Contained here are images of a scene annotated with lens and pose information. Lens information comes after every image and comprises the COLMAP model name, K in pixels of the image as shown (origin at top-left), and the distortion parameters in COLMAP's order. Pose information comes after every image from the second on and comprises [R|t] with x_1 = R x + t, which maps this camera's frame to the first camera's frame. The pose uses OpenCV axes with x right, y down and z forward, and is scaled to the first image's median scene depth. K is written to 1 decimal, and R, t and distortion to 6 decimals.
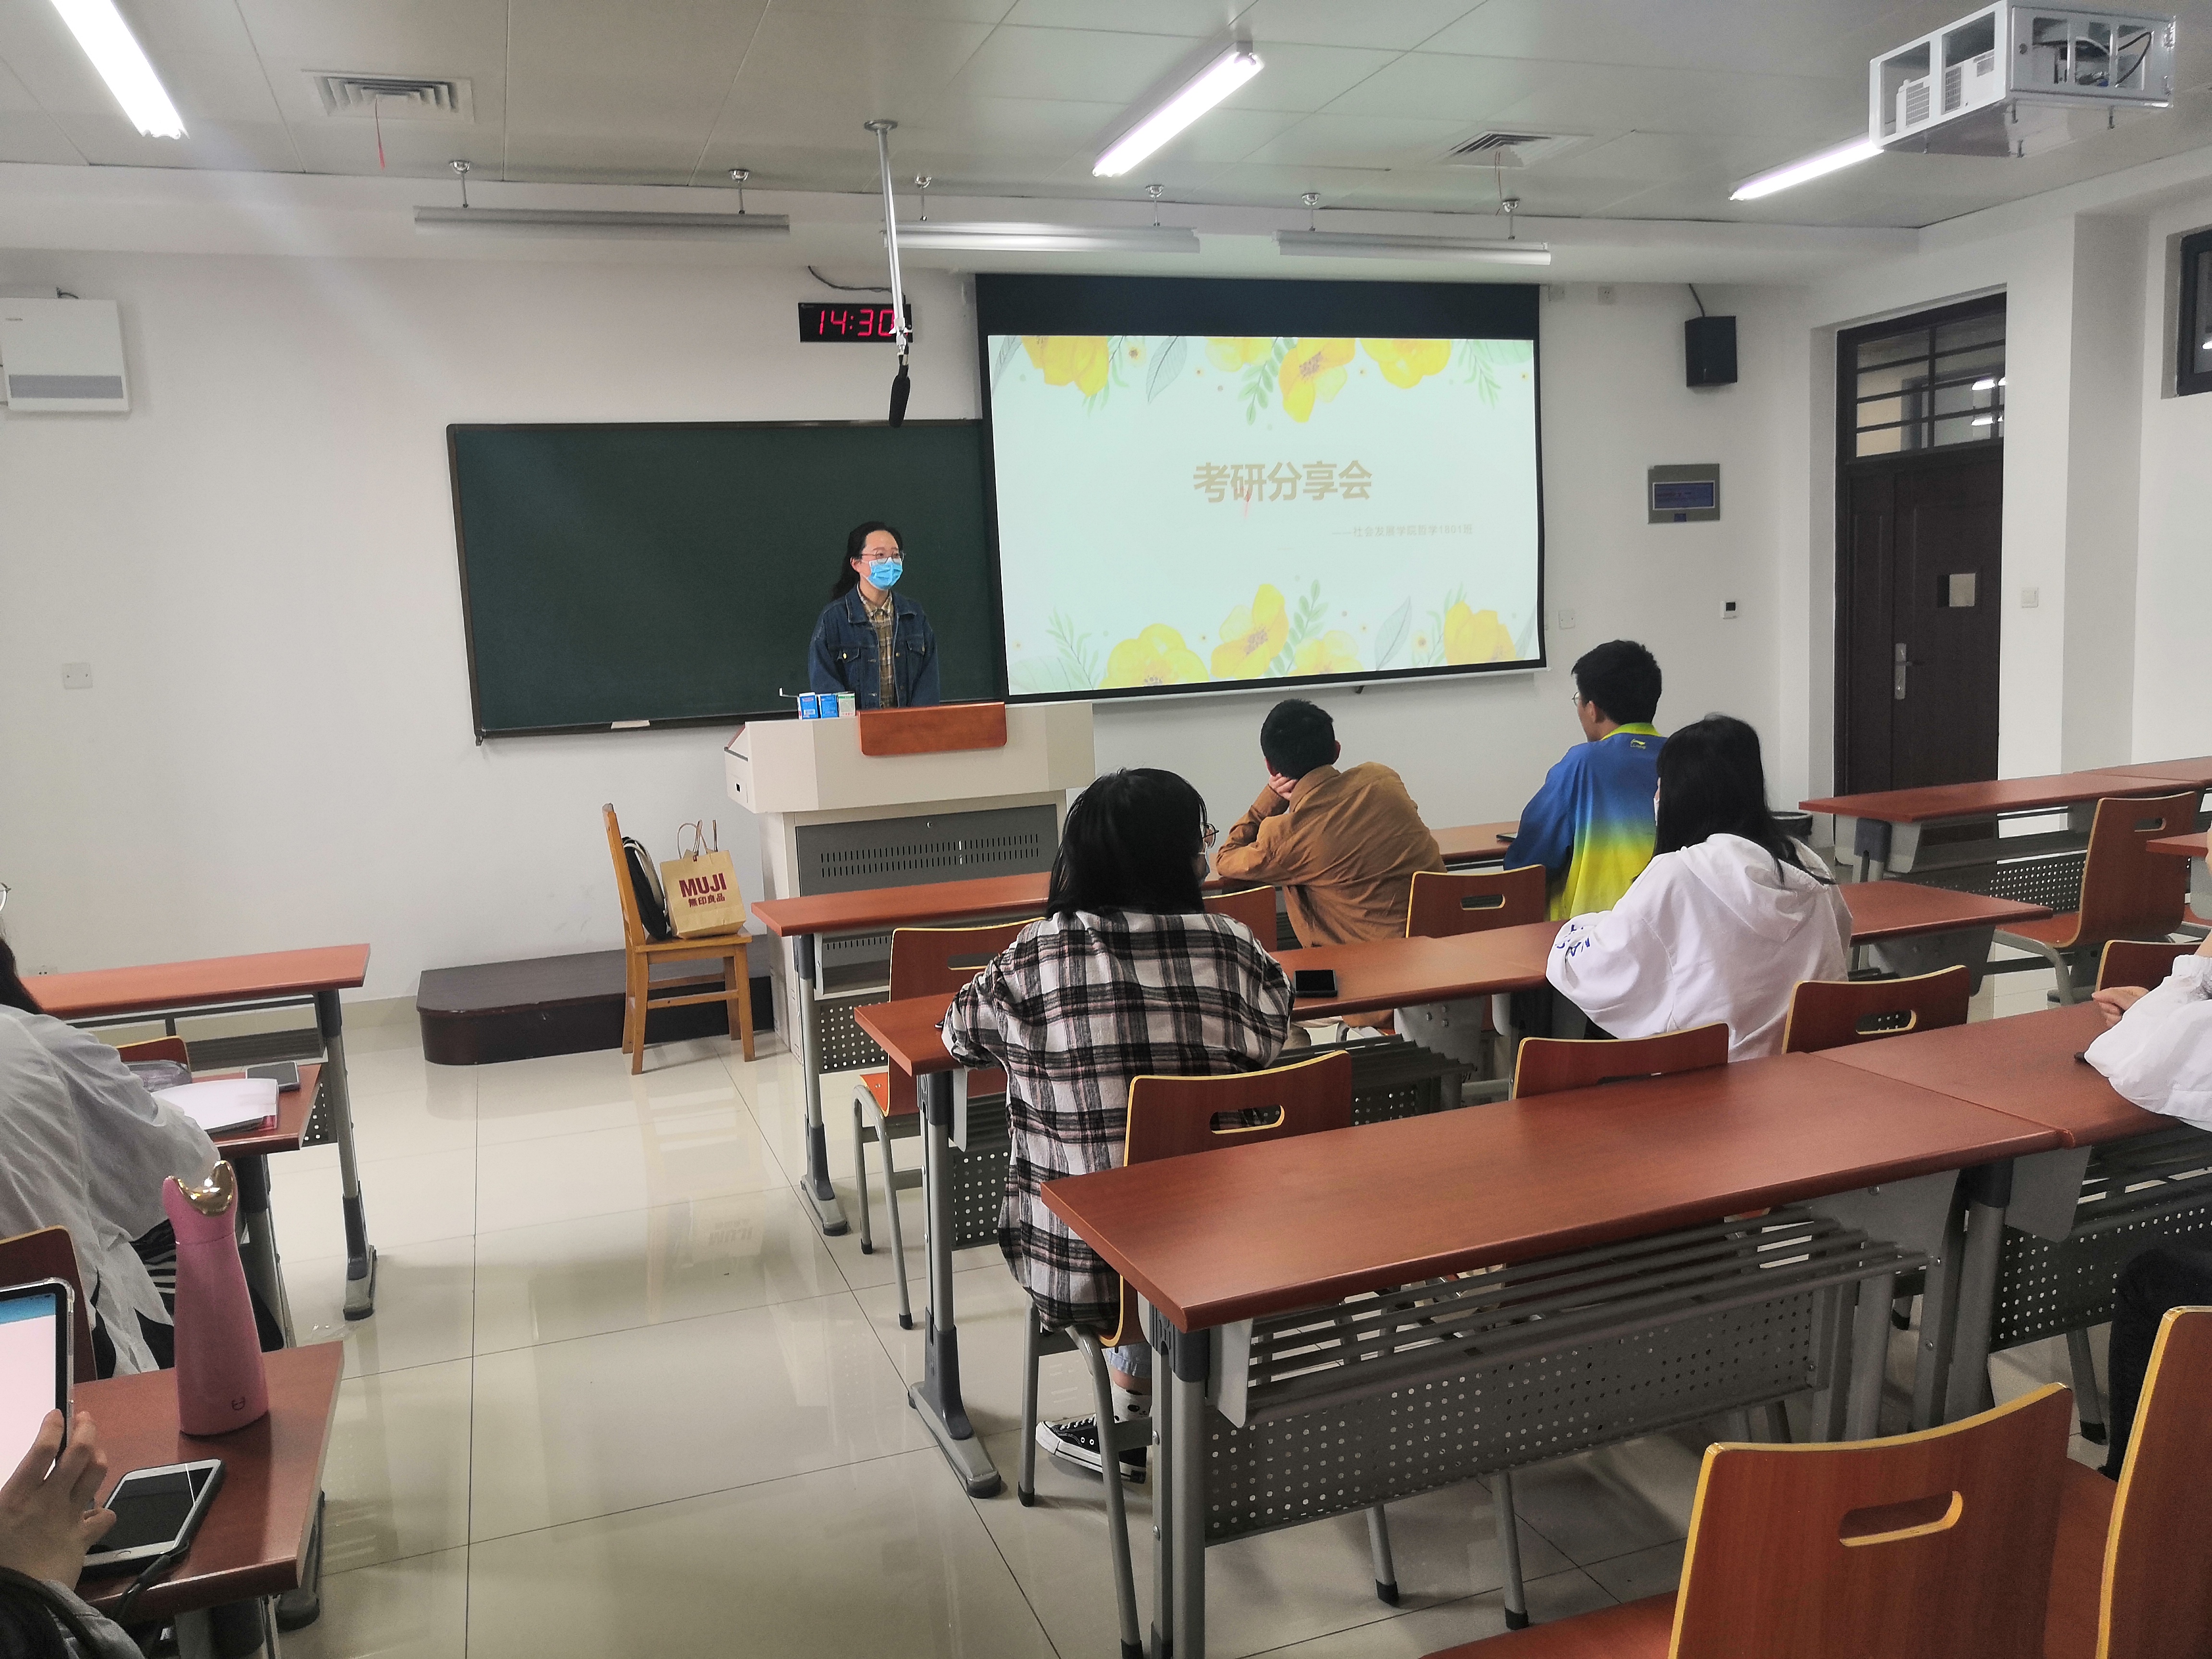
lens RADIAL K [[1740.0, 0, 1115.6], [0, 1740.0, 842.0], [0, 0, 1]] dist [0.001249, 0.045157]
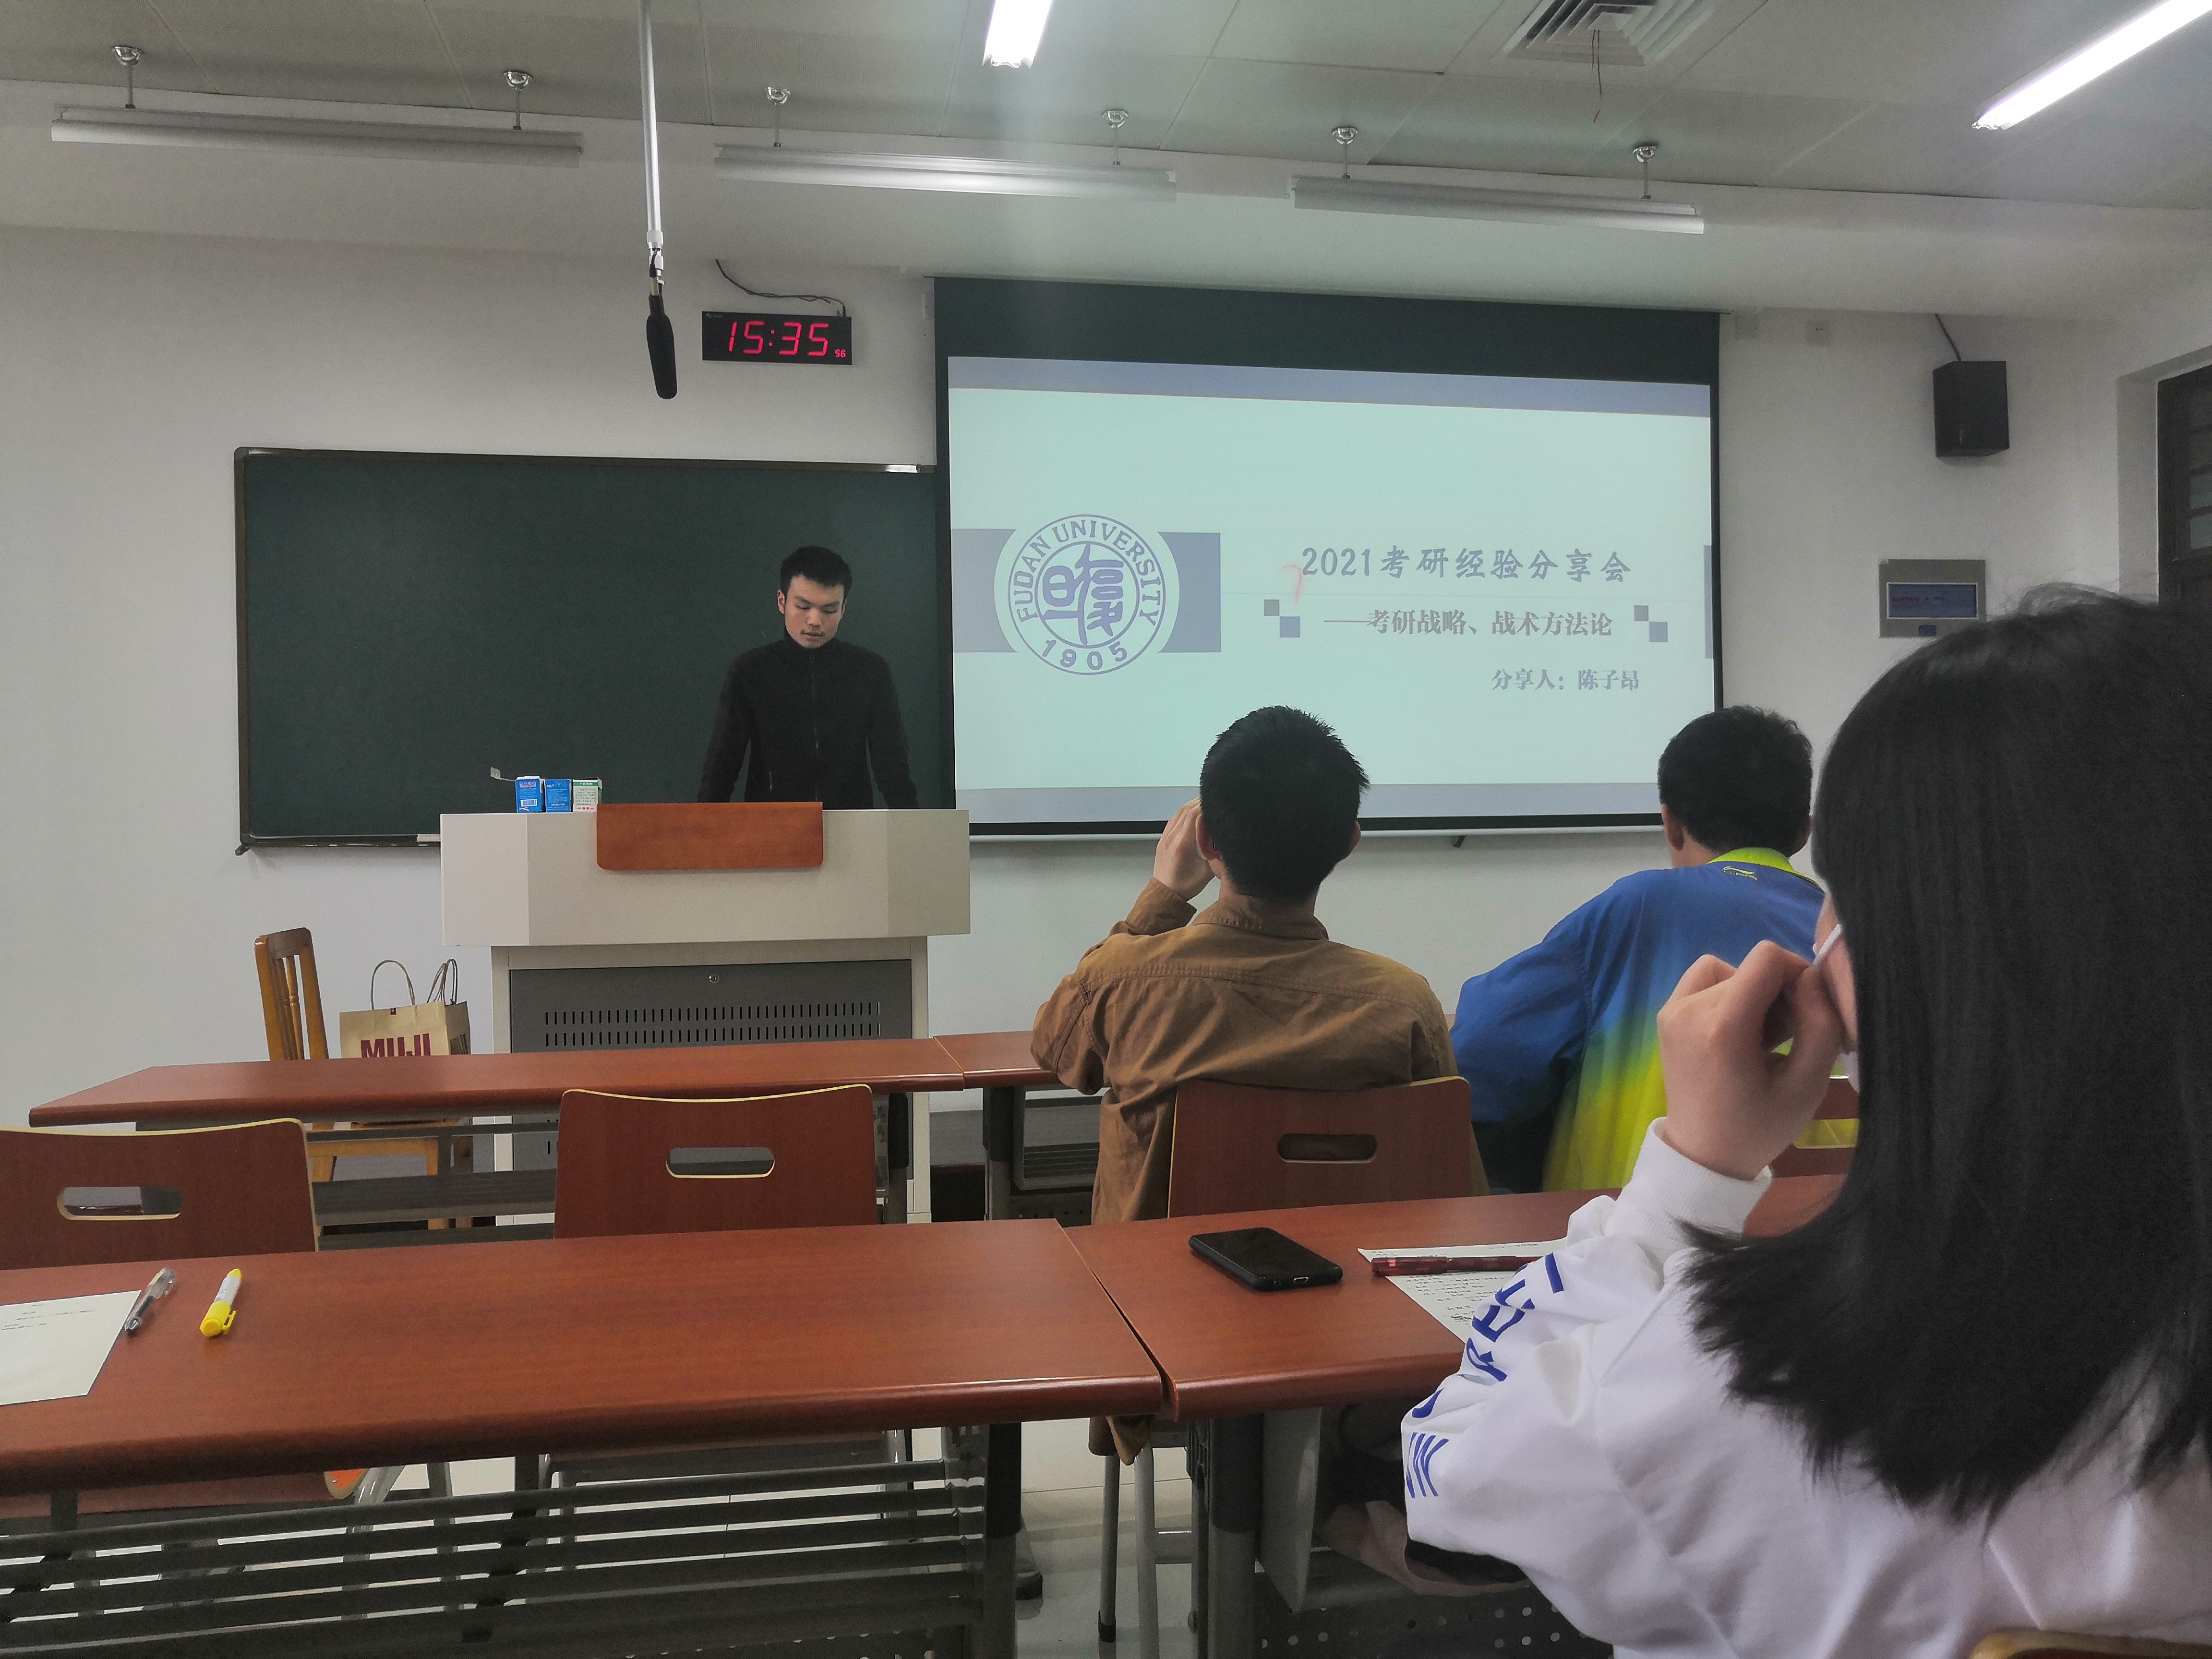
lens RADIAL K [[1745.0, 0, 1112.6], [0, 1745.0, 836.8], [0, 0, 1]] dist [0.005930, 0.005666]
pose [[0.985692, 0.037012, -0.164440, 0.162054], [-0.057088, 0.991241, -0.119087, 0.007677], [0.158592, 0.126770, 0.979172, 0.349283]]
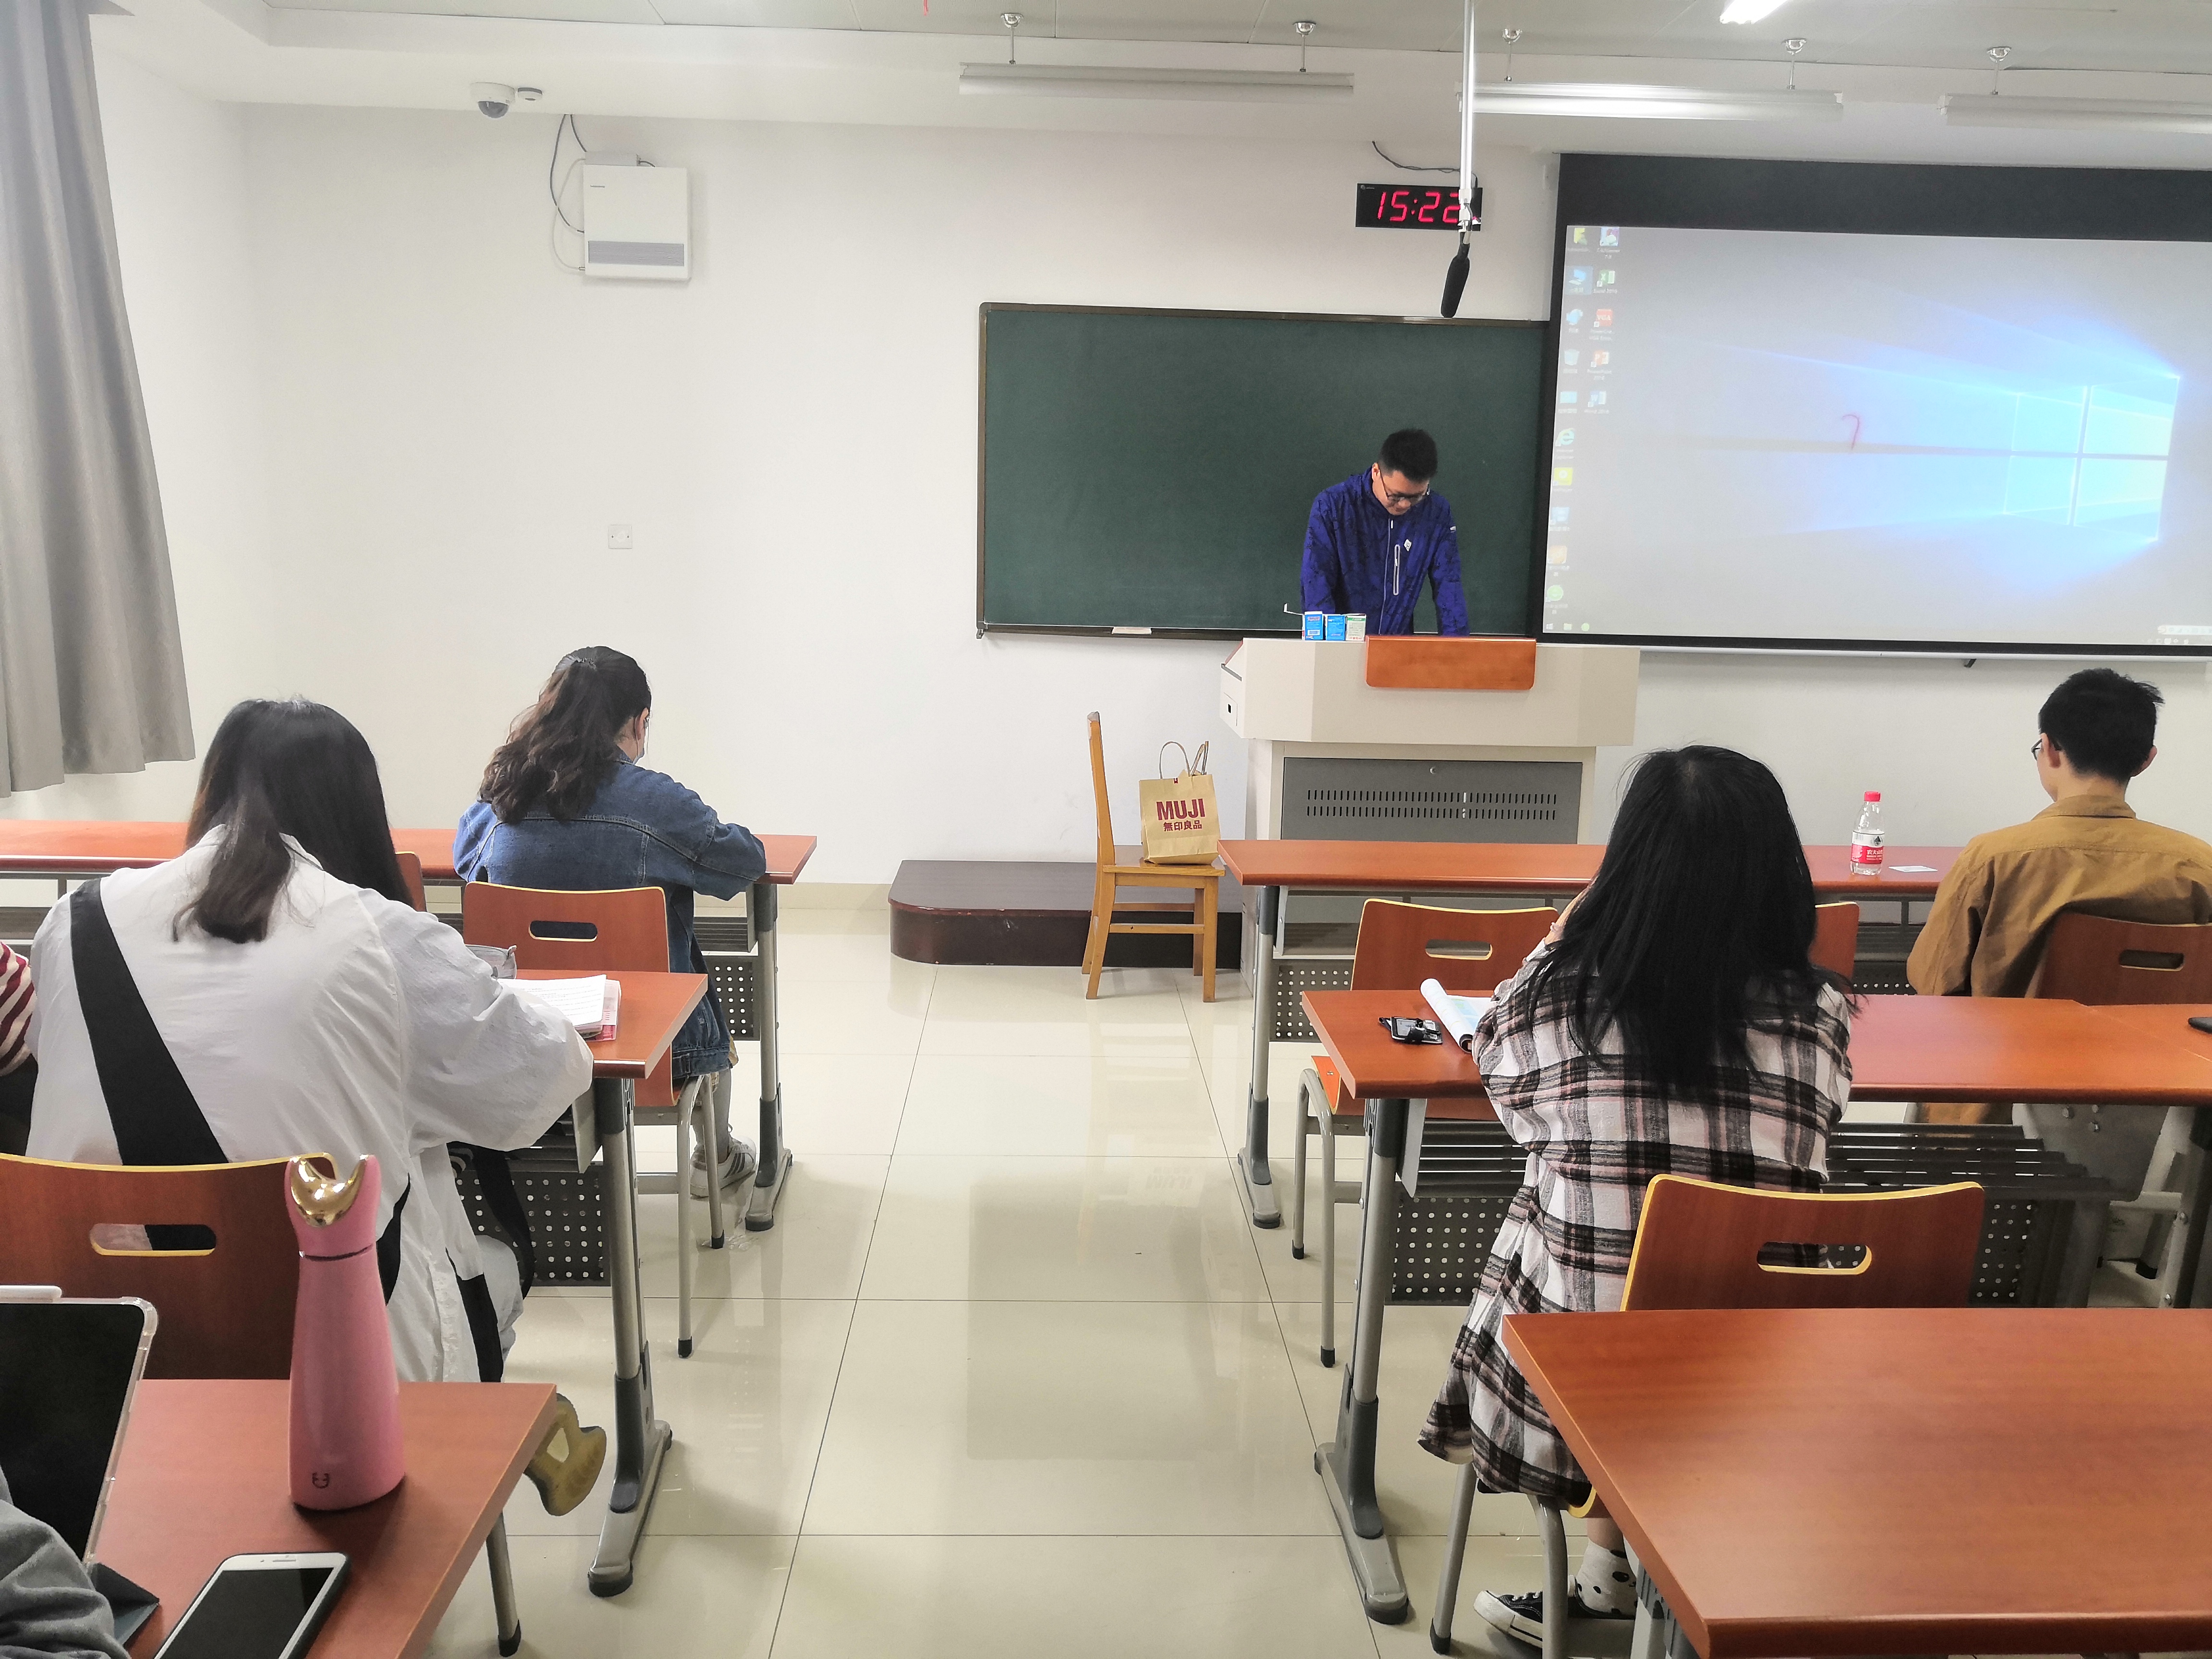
lens RADIAL K [[1745.0, 0, 1112.6], [0, 1745.0, 836.8], [0, 0, 1]] dist [0.005930, 0.005666]
pose [[0.951170, 0.119159, -0.284740, -0.004191], [-0.107598, 0.992618, 0.055963, -0.008931], [0.289306, -0.022593, 0.956970, 0.096445]]
